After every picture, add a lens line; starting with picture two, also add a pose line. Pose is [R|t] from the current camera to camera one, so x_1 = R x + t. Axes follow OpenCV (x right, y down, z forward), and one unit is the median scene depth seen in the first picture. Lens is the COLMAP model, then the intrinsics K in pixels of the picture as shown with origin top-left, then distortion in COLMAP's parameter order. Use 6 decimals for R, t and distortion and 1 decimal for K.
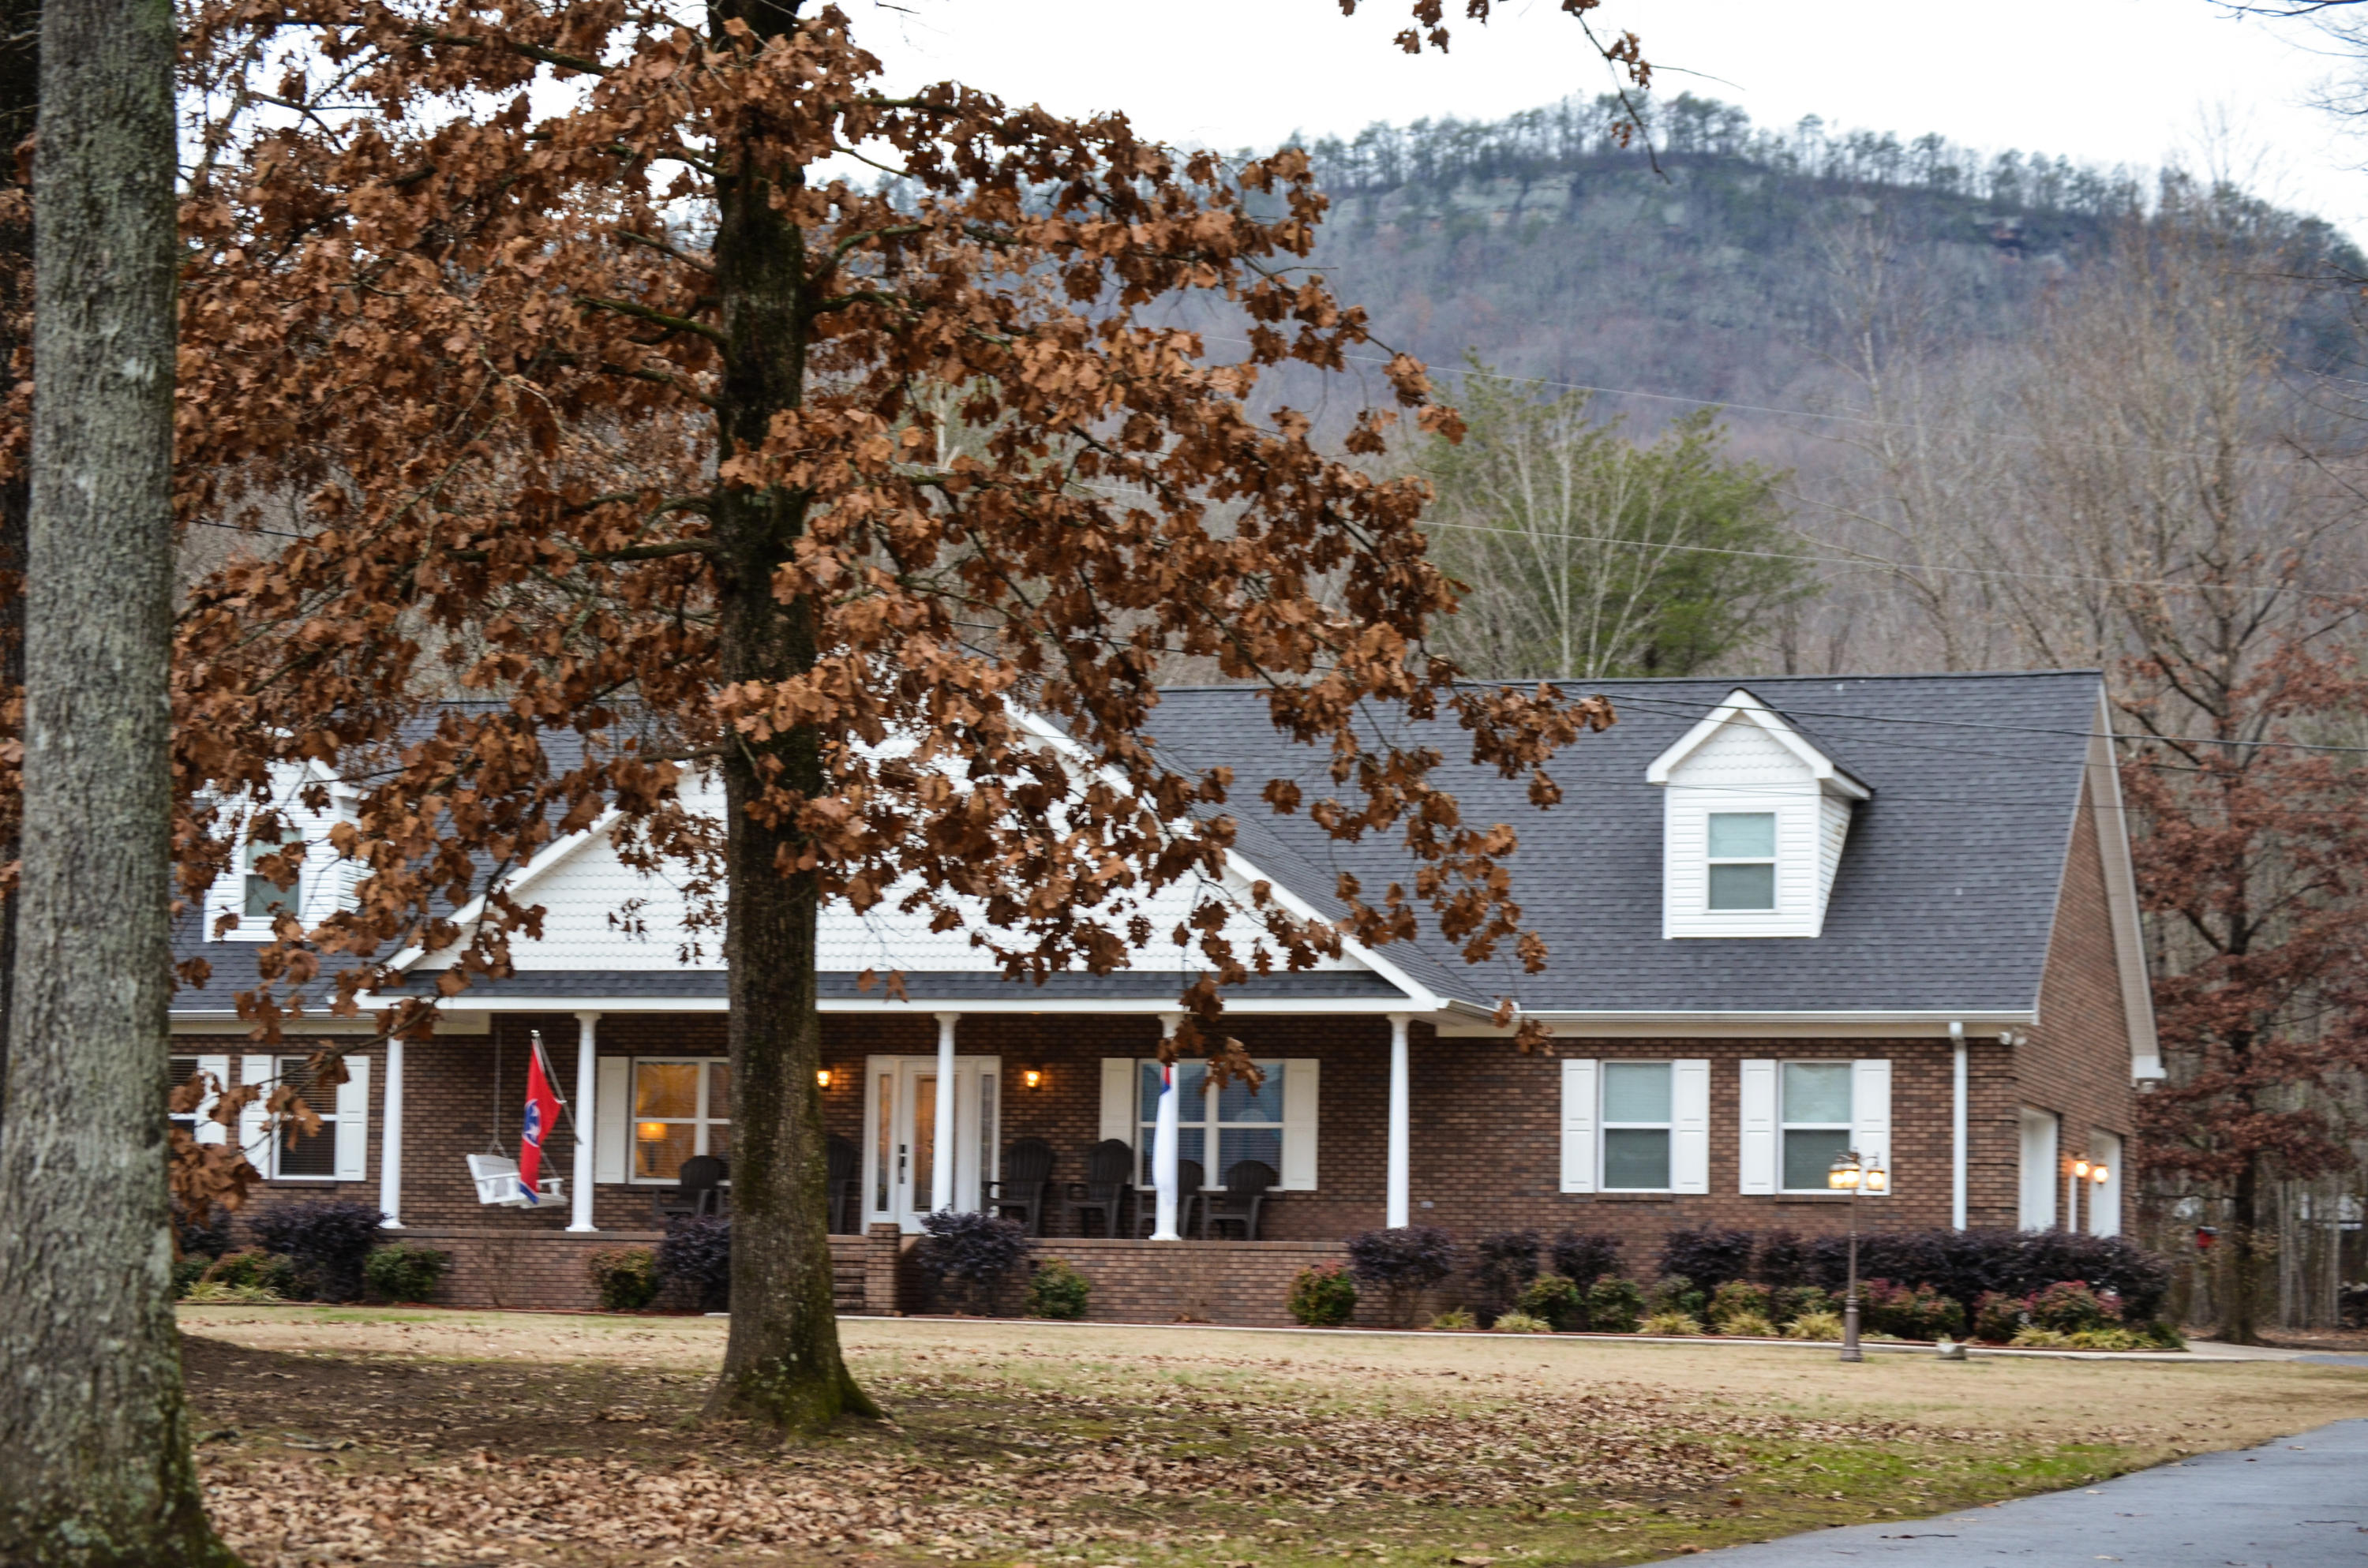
lens RADIAL K [[5849.6, 0, 1184.0], [0, 5849.6, 784.0], [0, 0, 1]] dist [-0.108489, 0.244822]
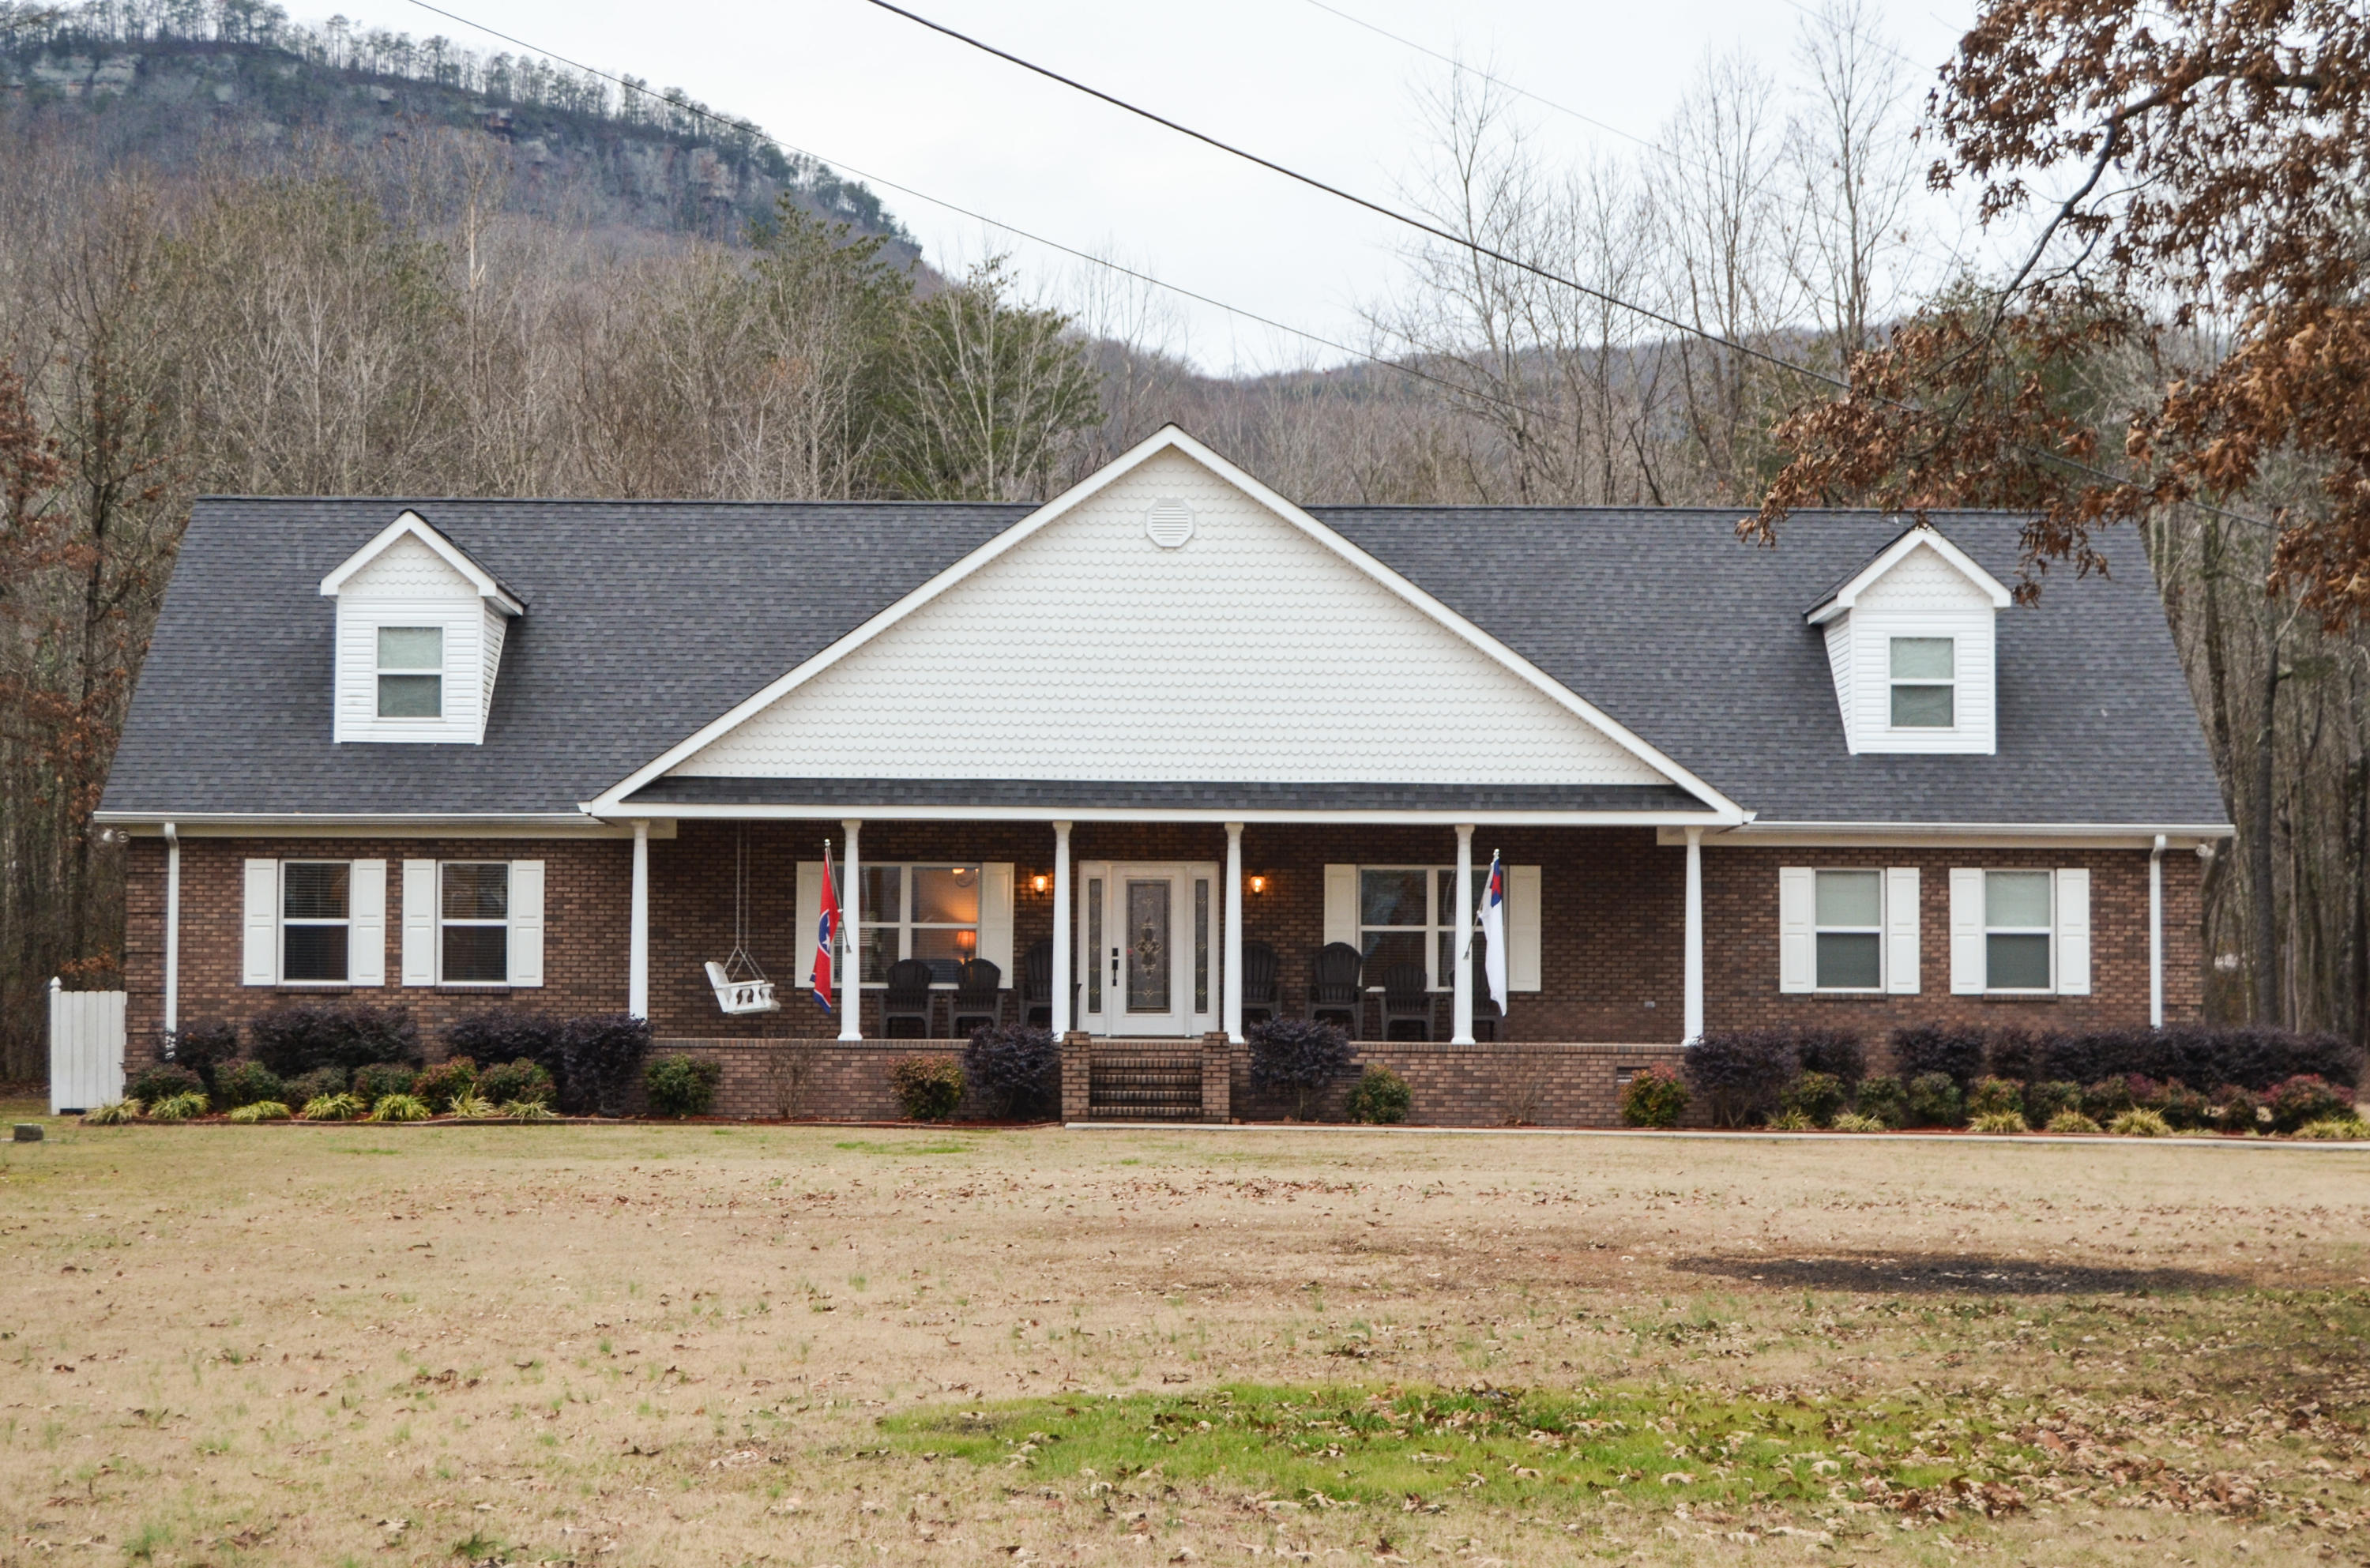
lens RADIAL K [[4648.5, 0, 1185.0], [0, 4648.5, 784.0], [0, 0, 1]] dist [0.016223, -0.478609]
pose [[0.947047, 0.004386, 0.321066, -0.310083], [-0.019116, 0.998903, 0.042740, -0.002124], [-0.320526, -0.046614, 0.946092, 0.235832]]
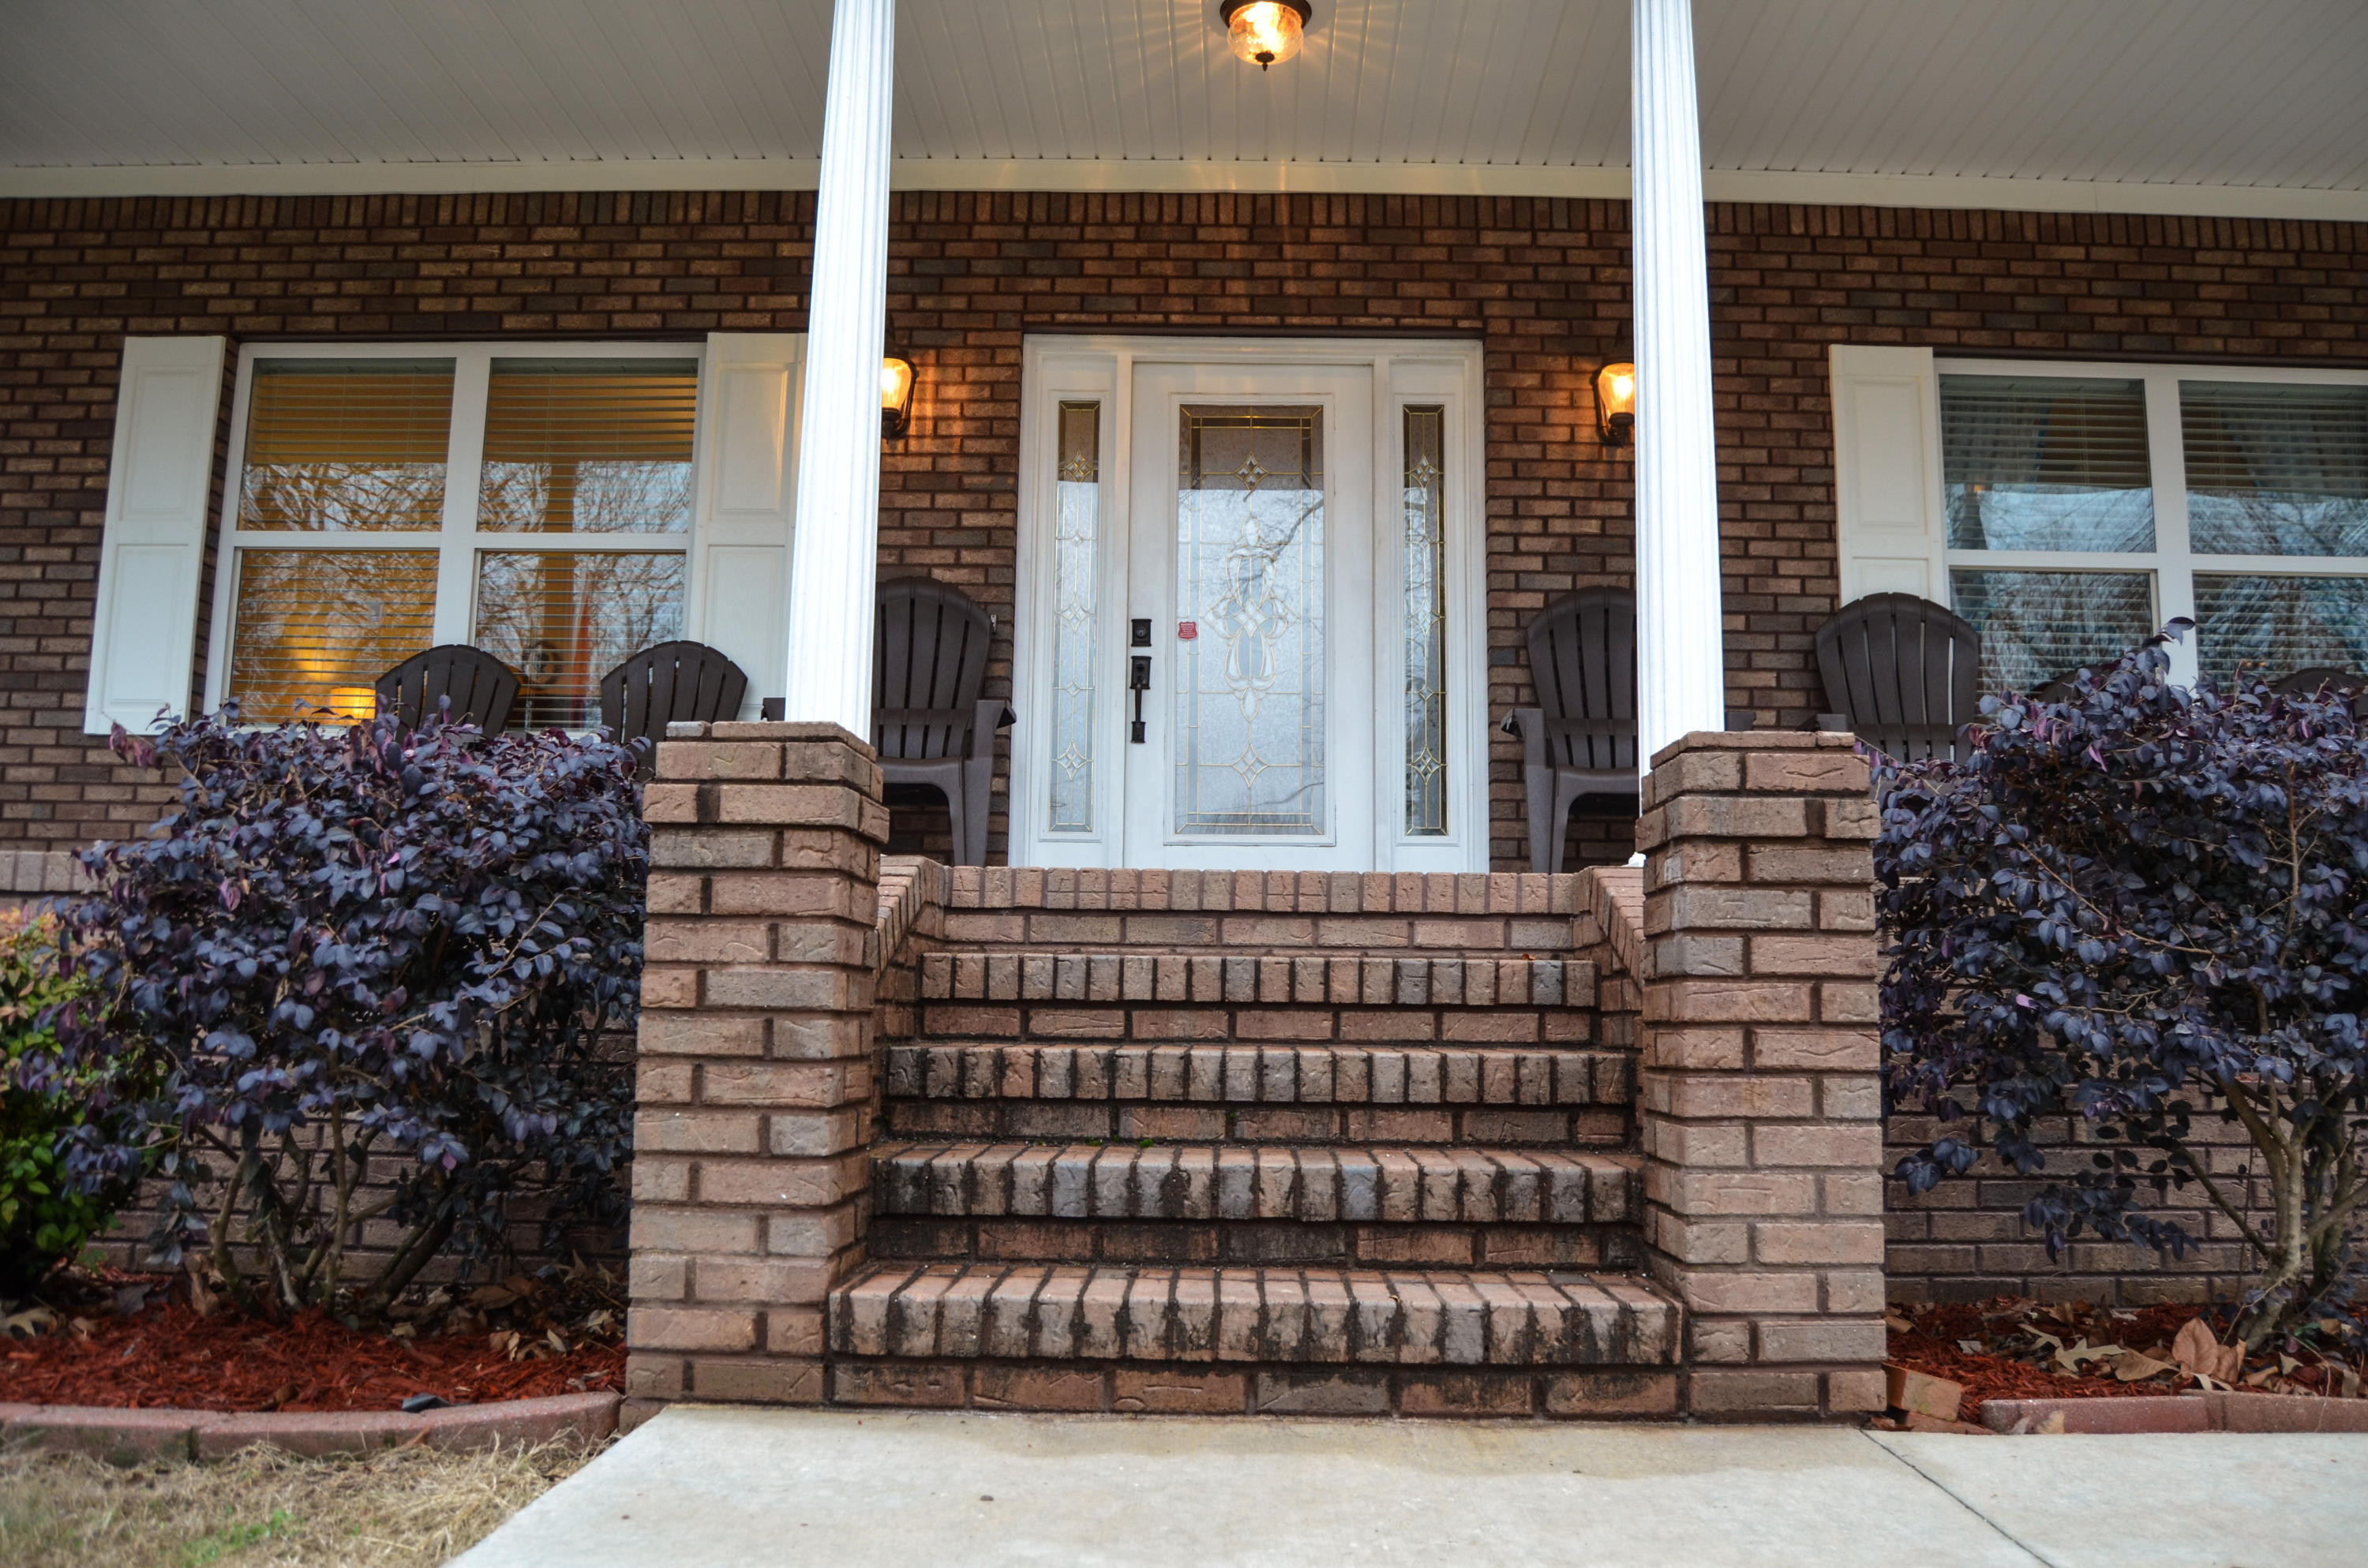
lens RADIAL K [[2138.0, 0, 1184.0], [0, 2138.0, 784.0], [0, 0, 1]] dist [-0.089417, 0.010655]
pose [[0.956390, 0.023968, 0.291108, -0.082072], [-0.022310, 0.999710, -0.009012, 0.074391], [-0.291240, 0.002124, 0.956648, 0.926086]]
